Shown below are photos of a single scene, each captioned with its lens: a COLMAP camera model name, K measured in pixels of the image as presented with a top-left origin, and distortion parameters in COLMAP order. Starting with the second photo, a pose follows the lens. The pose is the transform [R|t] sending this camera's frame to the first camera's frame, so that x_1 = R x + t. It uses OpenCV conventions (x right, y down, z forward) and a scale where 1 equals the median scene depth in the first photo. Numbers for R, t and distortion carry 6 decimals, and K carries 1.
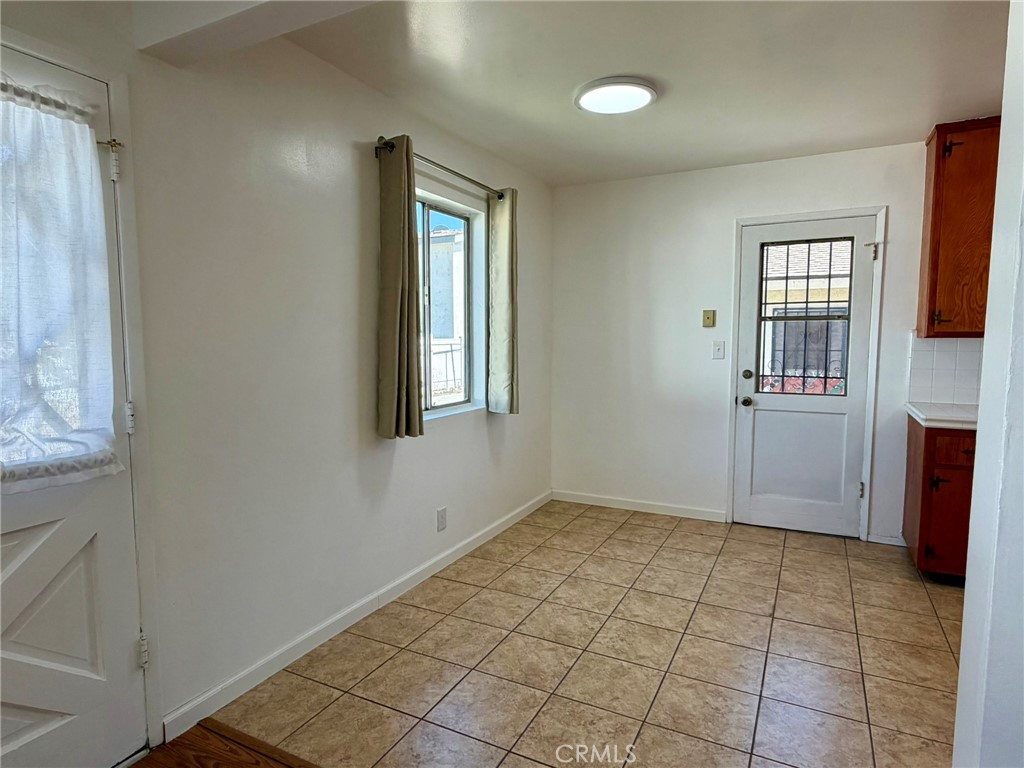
lens RADIAL K [[586.0, 0, 512.0], [0, 586.0, 384.0], [0, 0, 1]] dist [0.000554, 0.000049]
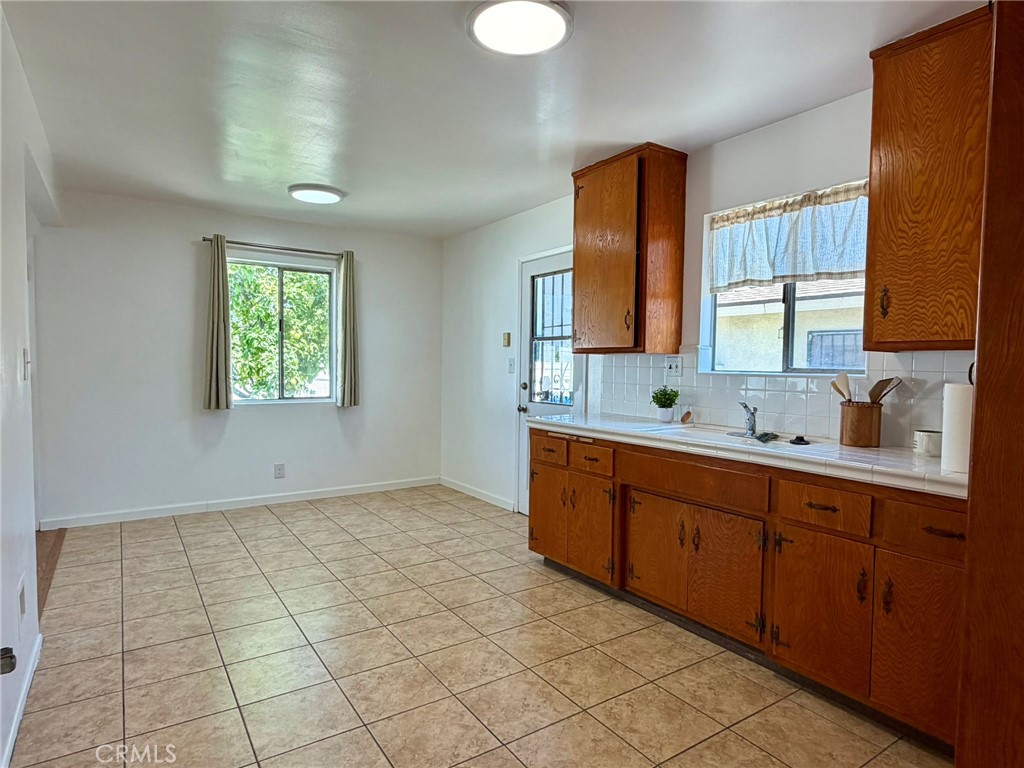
lens RADIAL K [[586.0, 0, 512.0], [0, 586.0, 384.0], [0, 0, 1]] dist [0.000554, 0.000049]
pose [[0.874810, 0.028874, -0.483605, 1.144324], [-0.052891, 0.997948, -0.036094, 0.028156], [0.481571, 0.057154, 0.874542, -0.059256]]
